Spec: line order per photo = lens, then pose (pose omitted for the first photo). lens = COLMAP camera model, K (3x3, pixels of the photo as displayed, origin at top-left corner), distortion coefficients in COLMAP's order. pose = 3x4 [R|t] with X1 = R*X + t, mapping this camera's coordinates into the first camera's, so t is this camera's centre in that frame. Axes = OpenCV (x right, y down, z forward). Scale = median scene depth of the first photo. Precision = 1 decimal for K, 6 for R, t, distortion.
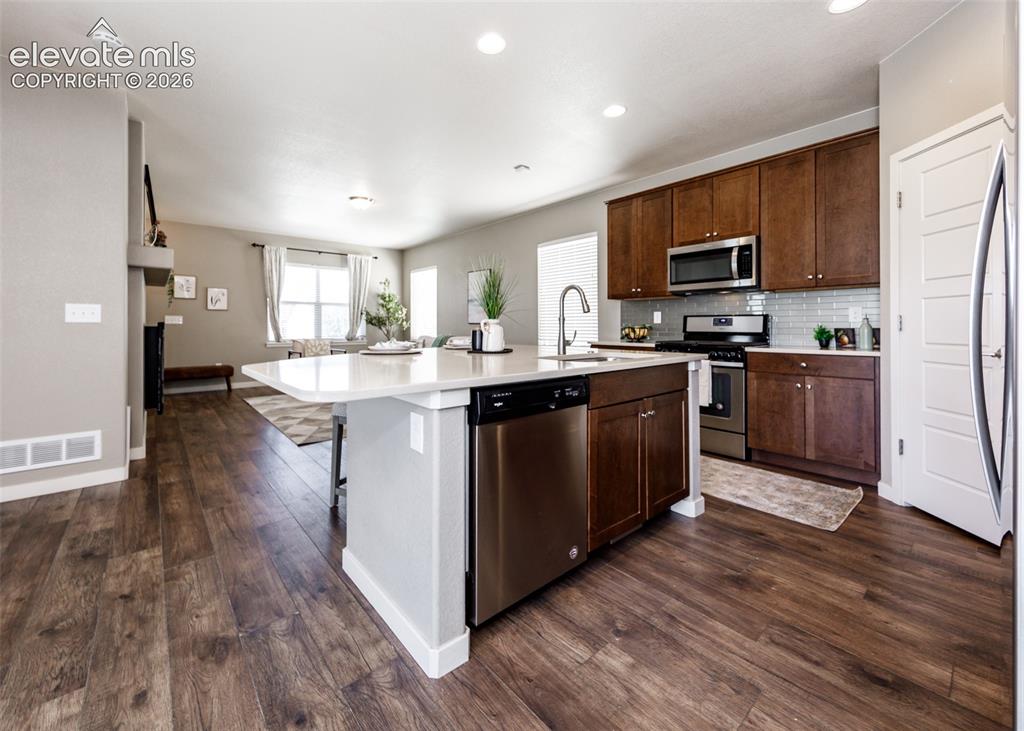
lens RADIAL K [[418.4, 0, 505.0], [0, 418.4, 322.6], [0, 0, 1]] dist [-0.000869, 0.001023]
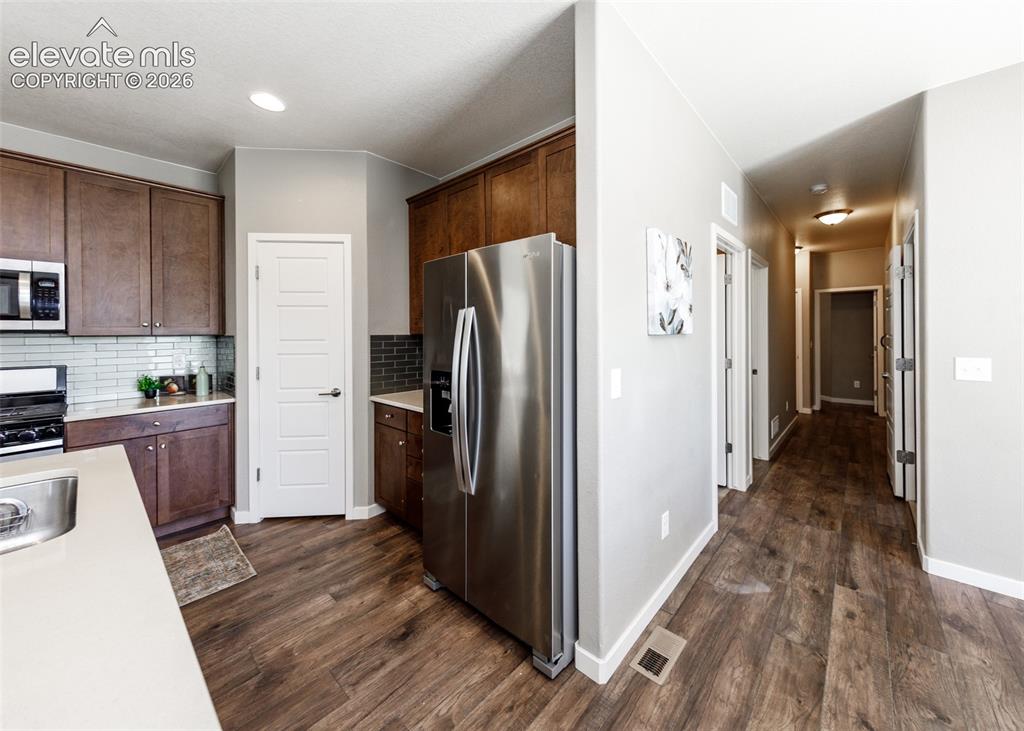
lens RADIAL K [[379.0, 0, 525.1], [0, 379.0, 331.5], [0, 0, 1]] dist [0.002299, -0.000016]
pose [[-0.138765, 0.006961, 0.990301, -0.230768], [-0.000100, 0.999975, -0.007043, -0.099300], [-0.990325, -0.001077, -0.138761, 0.338249]]
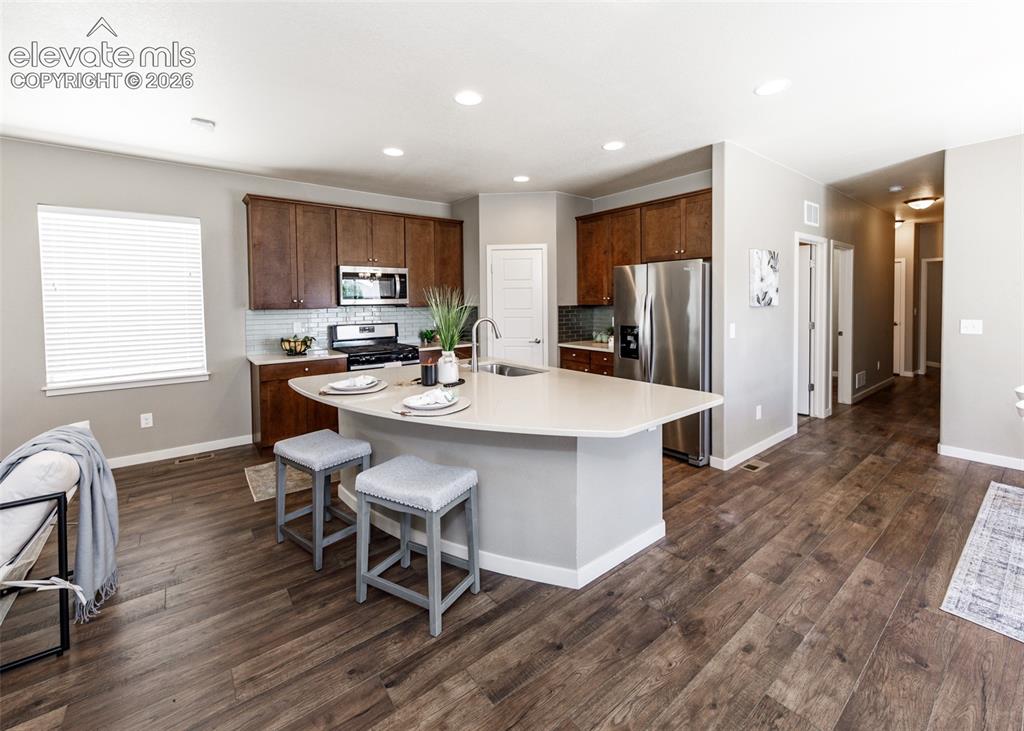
lens RADIAL K [[419.8, 0, 506.7], [0, 419.8, 312.9], [0, 0, 1]] dist [0.008344, 0.000091]
pose [[0.052138, -0.029618, 0.998201, -0.967056], [0.005480, 0.999554, 0.029372, -0.119312], [-0.998625, 0.003939, 0.052277, 0.727554]]
